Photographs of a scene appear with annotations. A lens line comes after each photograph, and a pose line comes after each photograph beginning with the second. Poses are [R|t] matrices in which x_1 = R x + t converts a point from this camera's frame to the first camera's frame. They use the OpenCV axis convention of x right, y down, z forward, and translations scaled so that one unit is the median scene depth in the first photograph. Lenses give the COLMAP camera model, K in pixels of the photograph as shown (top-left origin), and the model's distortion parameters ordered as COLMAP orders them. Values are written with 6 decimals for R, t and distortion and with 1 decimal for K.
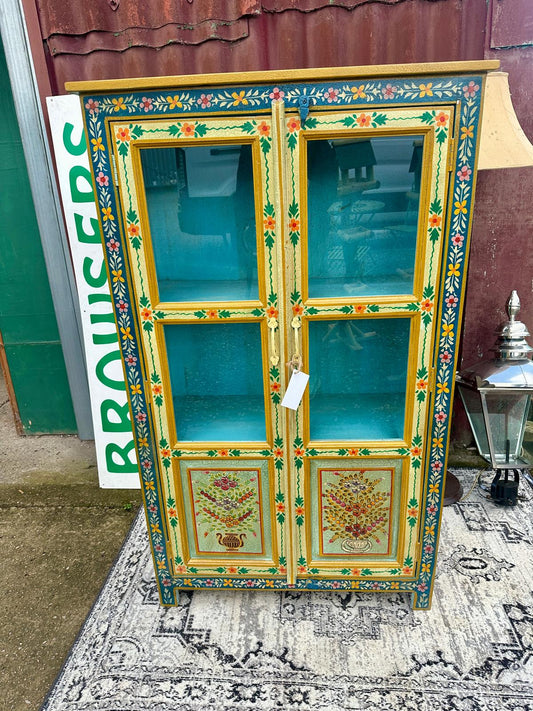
lens RADIAL K [[498.7, 0, 268.6], [0, 498.7, 361.9], [0, 0, 1]] dist [0.002179, -0.014000]
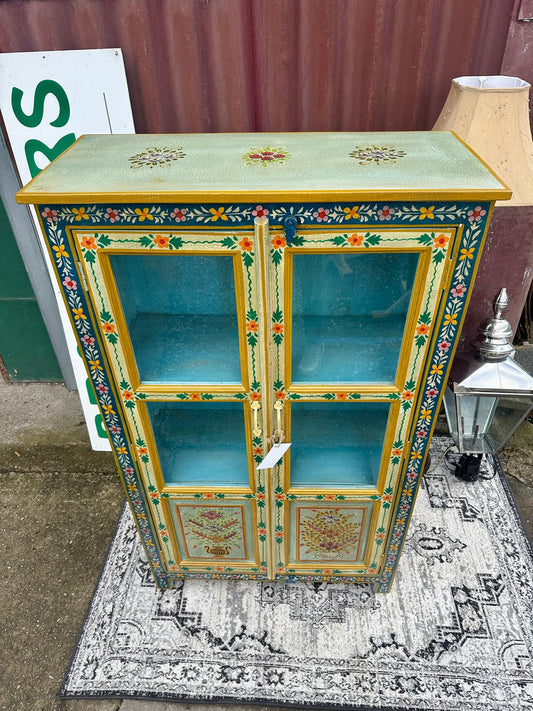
lens RADIAL K [[498.7, 0, 272.8], [0, 498.7, 361.7], [0, 0, 1]] dist [0.002179, -0.014000]
pose [[0.999297, 0.003700, 0.037307, 0.004882], [-0.014547, 0.955424, 0.294879, -0.383367], [-0.034553, -0.295215, 0.954806, 0.052316]]
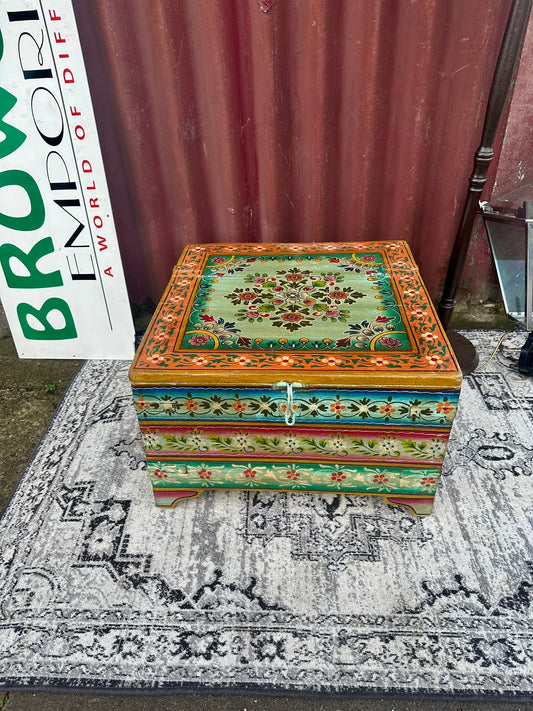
lens RADIAL K [[498.7, 0, 269.5], [0, 498.7, 360.8], [0, 0, 1]] dist [0.002179, -0.014000]
pose [[0.998614, -0.021268, 0.048152, 0.029041], [0.007161, 0.961131, 0.276000, 0.059514], [-0.052151, -0.275272, 0.959951, 0.369089]]
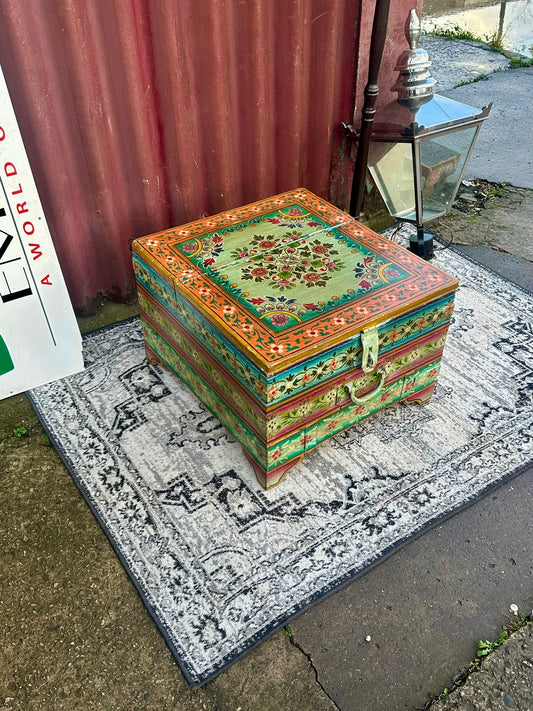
lens RADIAL K [[660.1, 0, 271.6], [0, 660.1, 354.8], [0, 0, 1]] dist [0.052059, 0.000000]
pose [[0.781188, -0.360165, 0.509927, -0.642994], [0.181680, 0.912606, 0.366254, -0.091597], [-0.597275, -0.193470, 0.778352, 0.201144]]
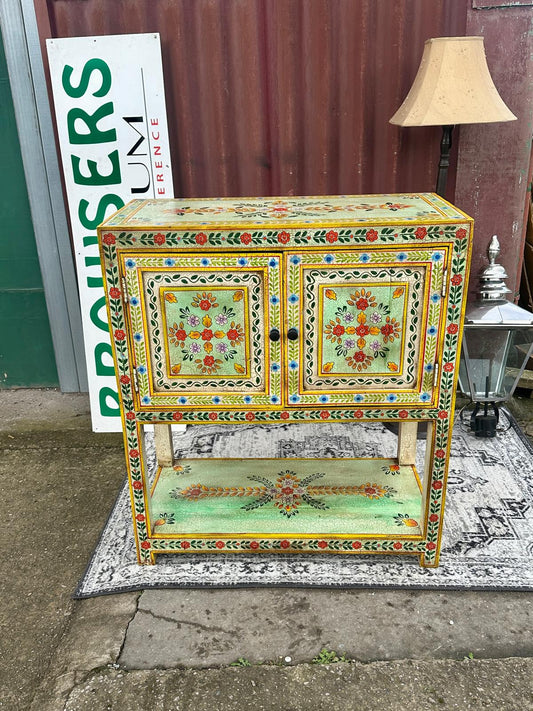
lens RADIAL K [[624.4, 0, 268.1], [0, 624.4, 362.0], [0, 0, 1]] dist [0.058860, -0.105371]
pose [[0.998359, -0.001291, 0.057258, -0.090570], [-0.000363, 0.999583, 0.028873, 0.118173], [-0.057271, -0.028846, 0.997942, -0.429928]]
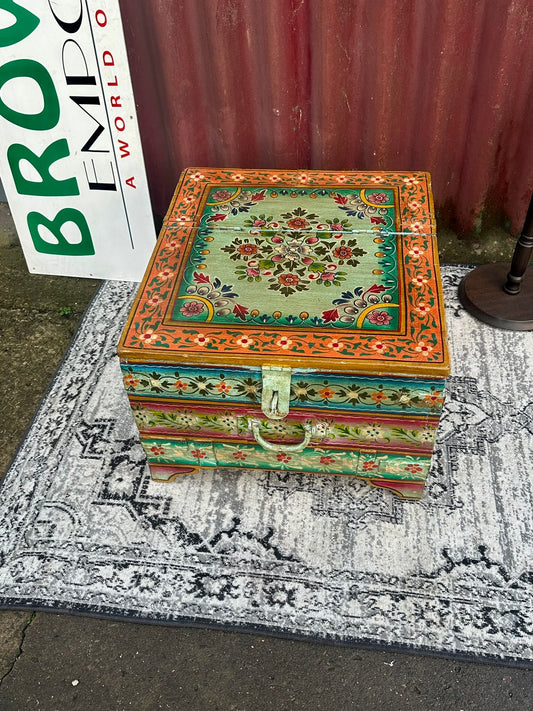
lens RADIAL K [[660.1, 0, 274.7], [0, 660.1, 360.9], [0, 0, 1]] dist [0.052059, 0.000000]
pose [[0.998630, 0.037977, -0.035999, 0.064305], [-0.019290, 0.906675, 0.421388, -0.060098], [0.048643, -0.420116, 0.906166, 0.215070]]
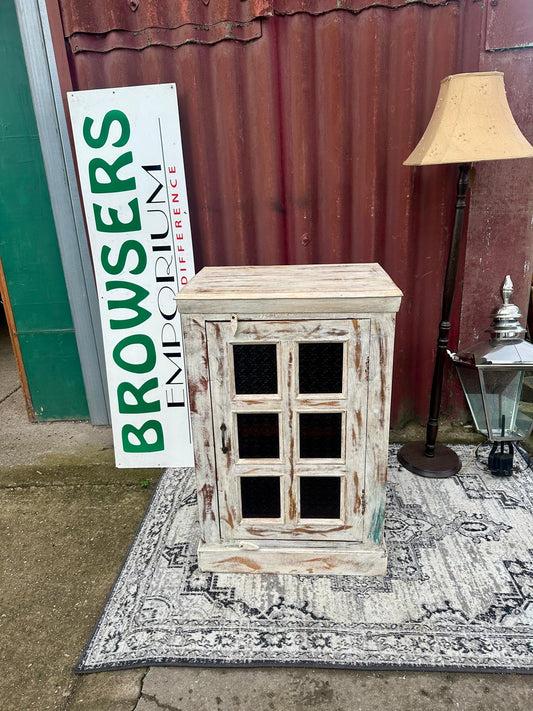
lens RADIAL K [[498.7, 0, 269.0], [0, 498.7, 359.8], [0, 0, 1]] dist [0.002179, -0.014000]
pose [[0.999631, -0.006821, 0.026309, -0.069216], [0.006934, 0.999967, -0.004204, 0.052877], [-0.026279, 0.004385, 0.999645, -0.079541]]
